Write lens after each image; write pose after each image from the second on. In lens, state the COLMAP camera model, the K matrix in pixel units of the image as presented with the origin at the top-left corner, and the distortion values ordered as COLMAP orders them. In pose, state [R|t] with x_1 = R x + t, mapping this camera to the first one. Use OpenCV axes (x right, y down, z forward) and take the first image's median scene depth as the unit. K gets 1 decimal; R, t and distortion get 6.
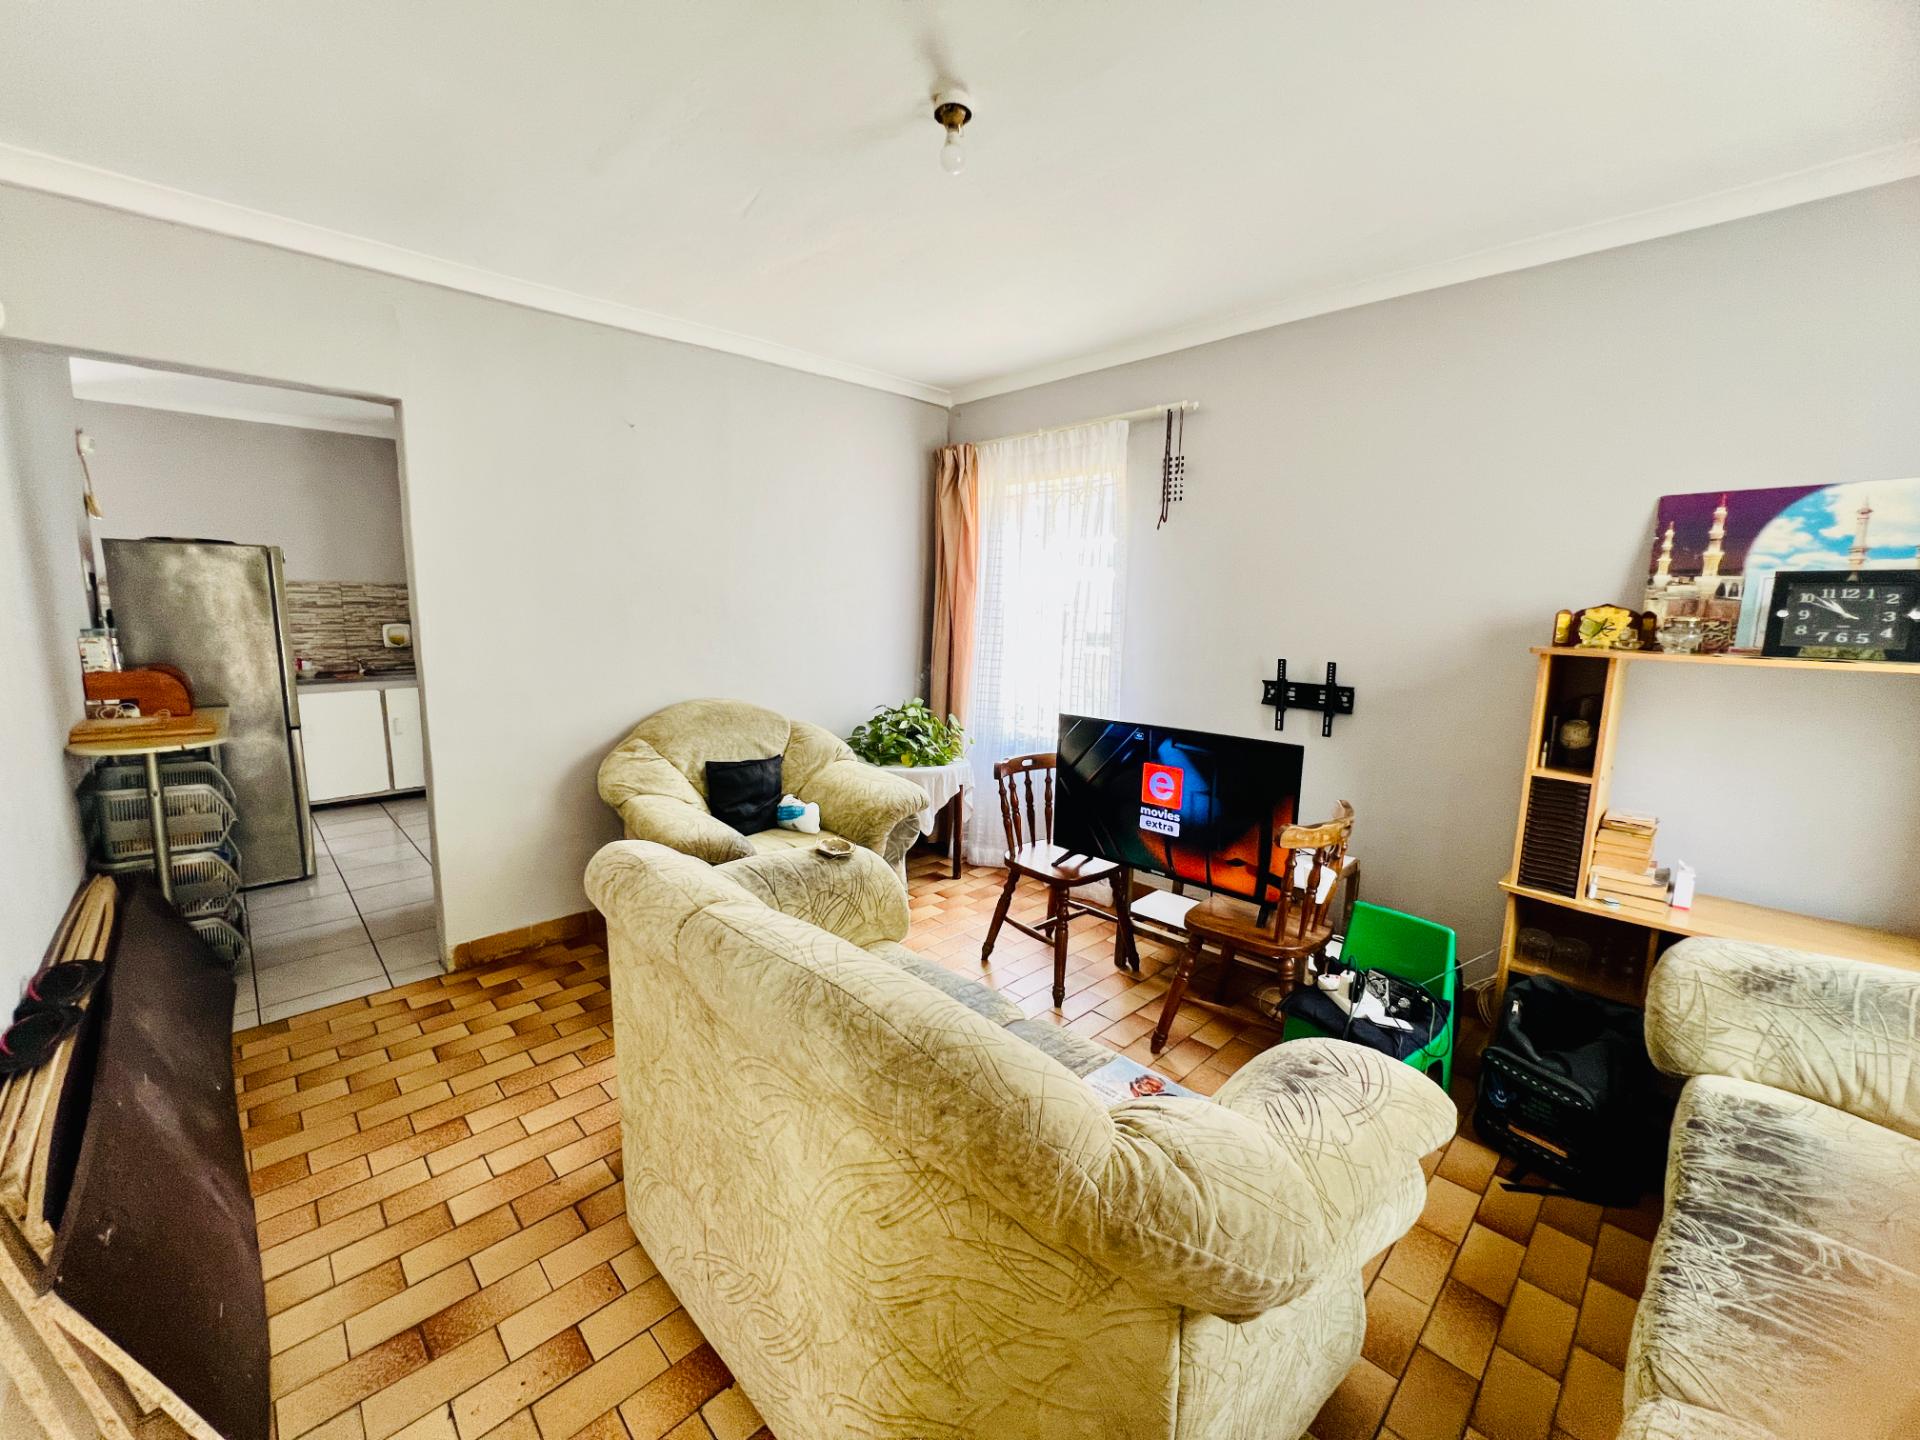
lens RADIAL K [[767.9, 0, 958.1], [0, 767.9, 717.9], [0, 0, 1]] dist [-0.002850, 0.000717]
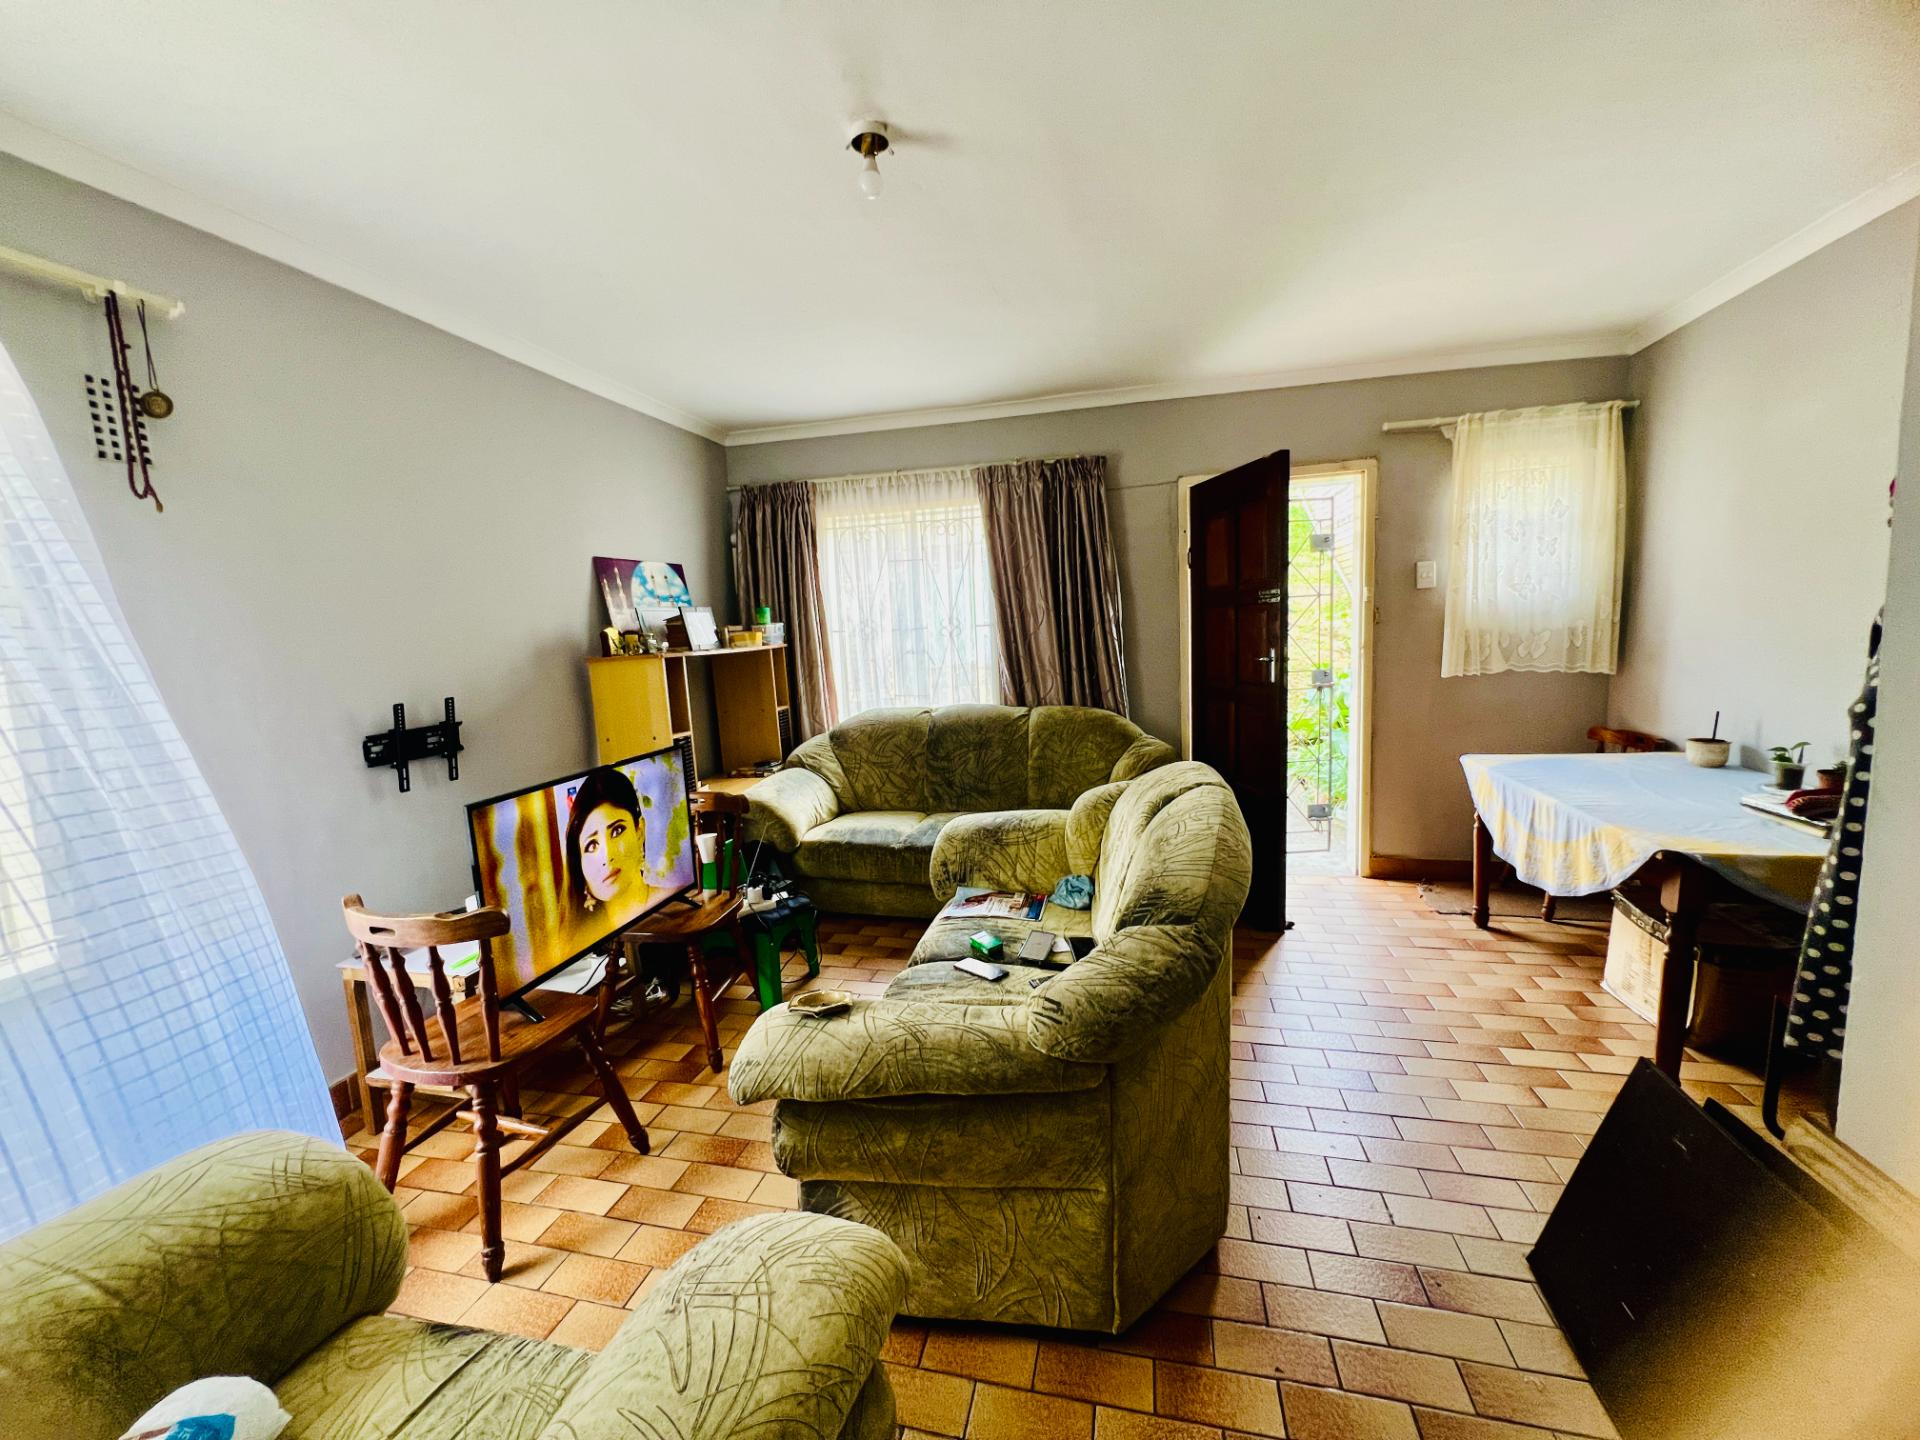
lens RADIAL K [[767.9, 0, 958.1], [0, 767.9, 717.9], [0, 0, 1]] dist [-0.002850, 0.000717]
pose [[-0.522092, -0.092425, 0.847867, -0.663495], [0.169745, 0.962963, 0.209496, -0.151014], [-0.835827, 0.253297, -0.487066, 1.039797]]
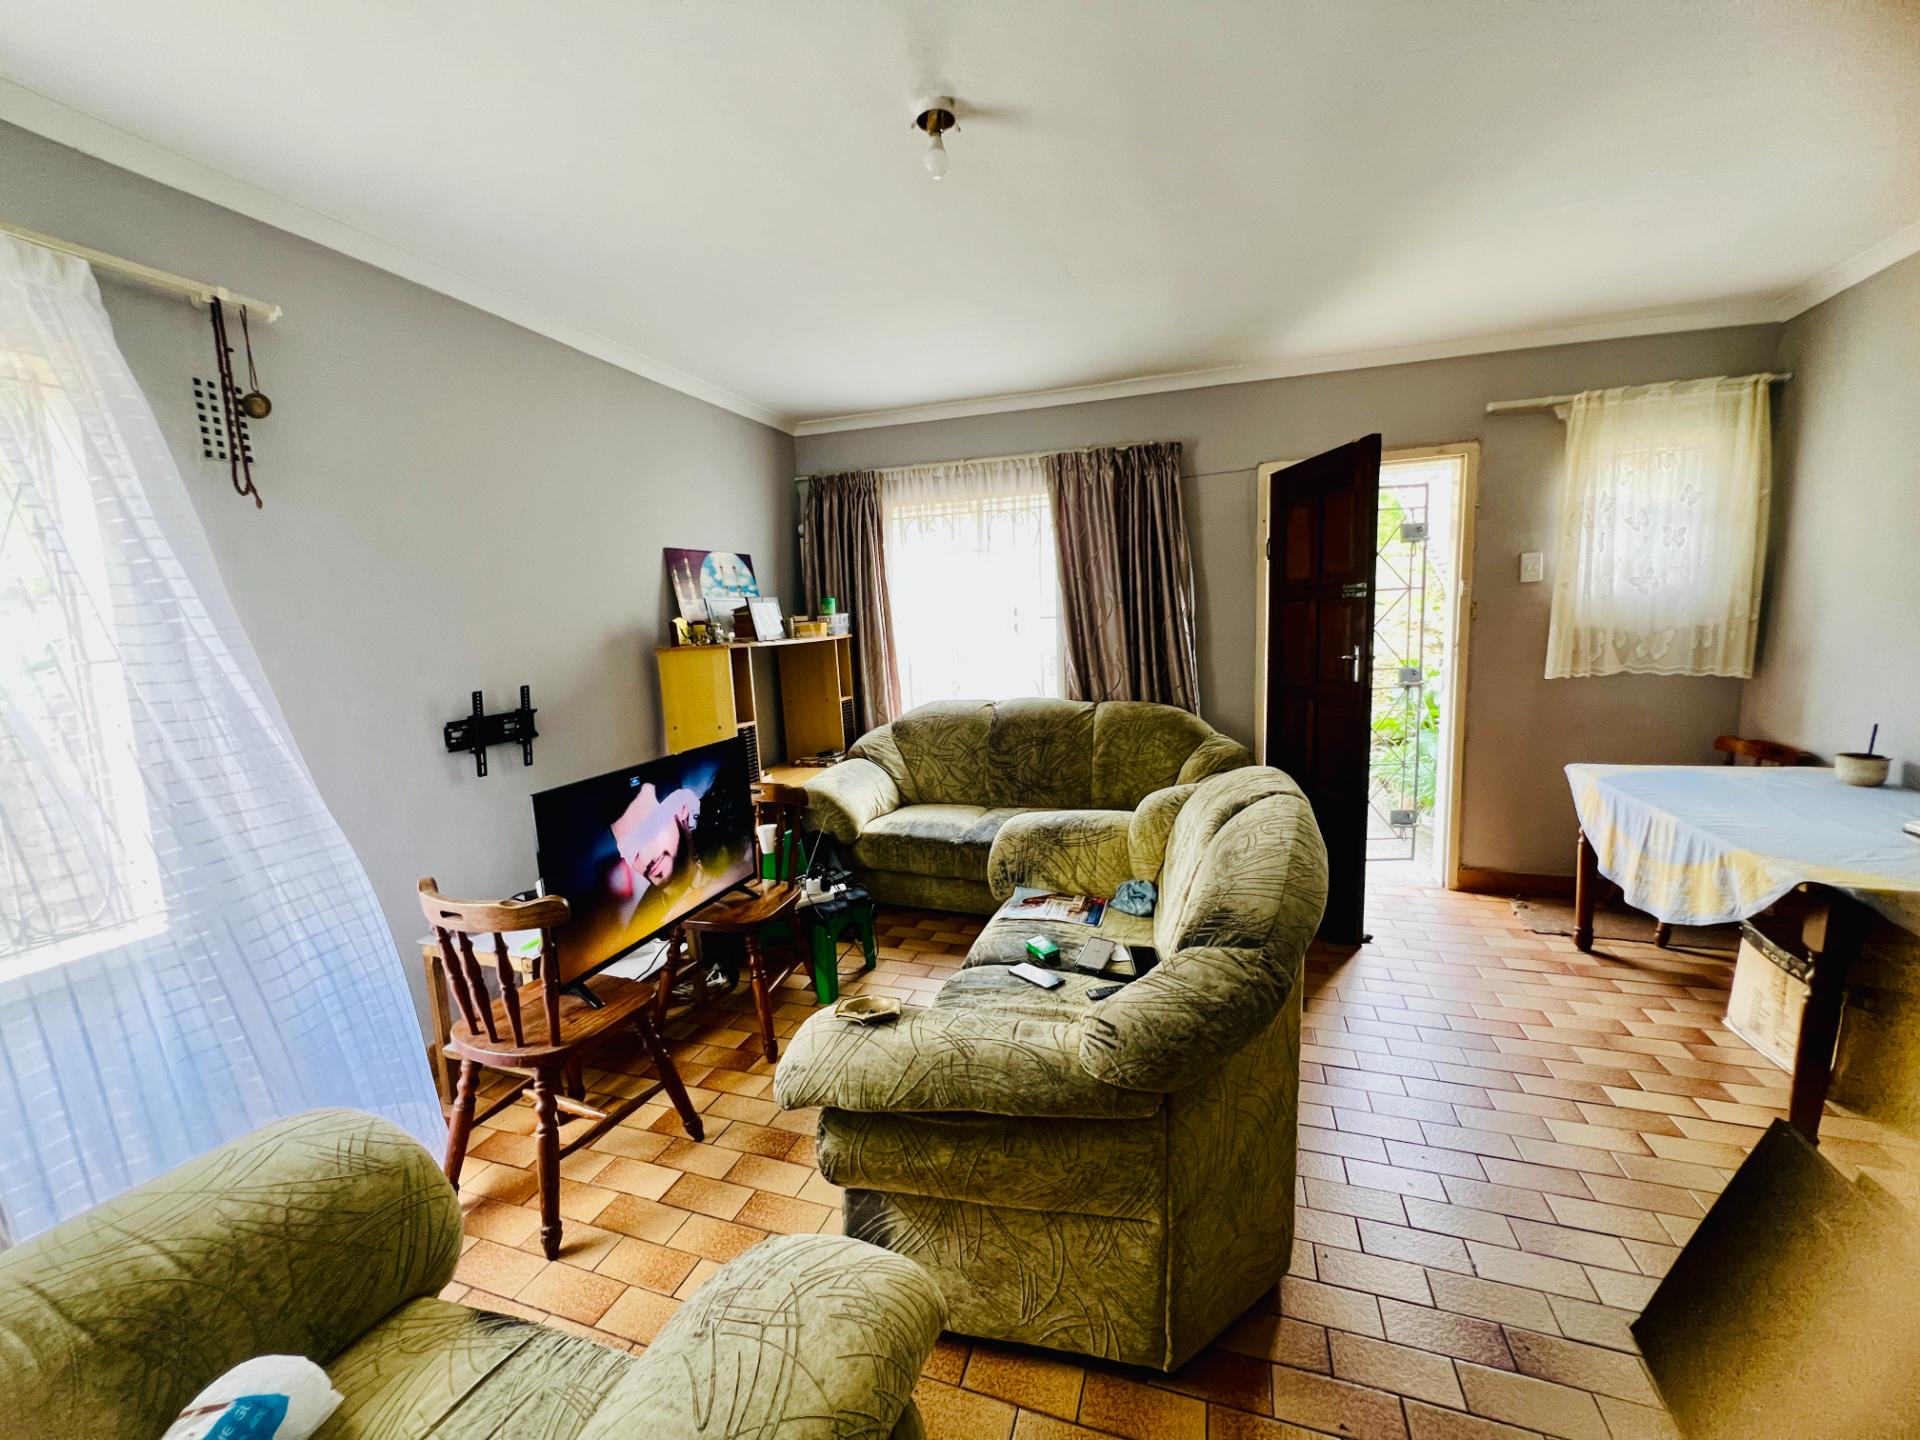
lens RADIAL K [[767.9, 0, 958.1], [0, 767.9, 717.9], [0, 0, 1]] dist [-0.002850, 0.000717]
pose [[-0.444202, -0.115396, 0.888464, -0.647514], [0.169687, 0.962886, 0.209900, -0.155691], [-0.879711, 0.243999, -0.408134, 1.019560]]
